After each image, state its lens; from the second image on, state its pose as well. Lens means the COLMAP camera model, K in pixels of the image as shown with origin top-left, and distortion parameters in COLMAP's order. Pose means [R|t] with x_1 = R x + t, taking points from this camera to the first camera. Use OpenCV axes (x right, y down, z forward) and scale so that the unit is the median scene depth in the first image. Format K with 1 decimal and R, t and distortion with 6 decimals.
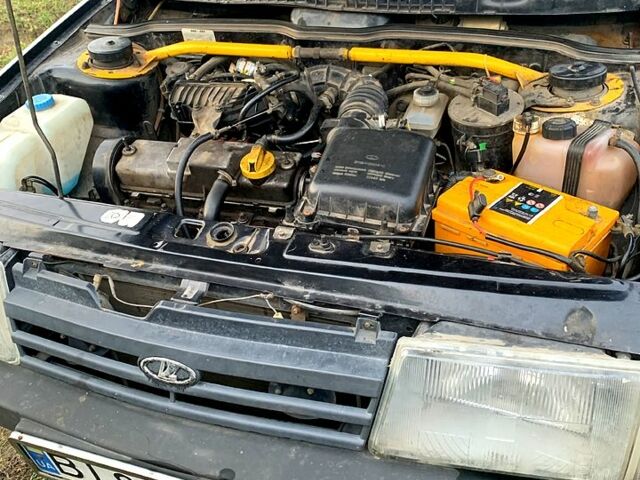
lens RADIAL K [[579.1, 0, 320.0], [0, 579.1, 240.0], [0, 0, 1]] dist [0.095938, -0.178703]
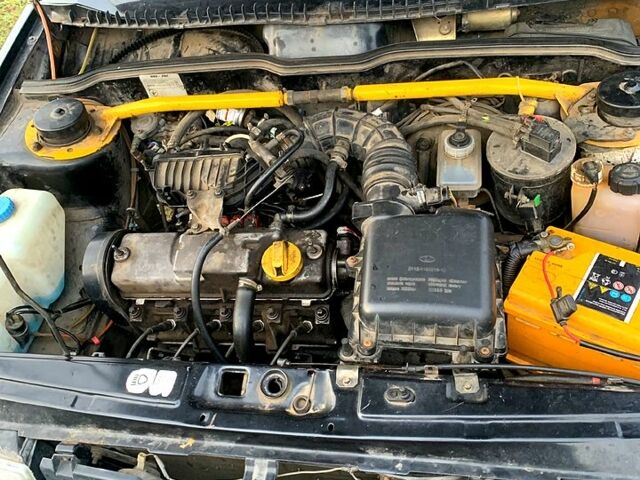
lens RADIAL K [[579.1, 0, 320.0], [0, 579.1, 240.0], [0, 0, 1]] dist [0.095938, -0.178703]
pose [[0.980564, -0.190376, 0.047452, -0.085549], [0.179128, 0.967335, 0.179375, -0.300804], [-0.080050, -0.167389, 0.982636, 0.153300]]
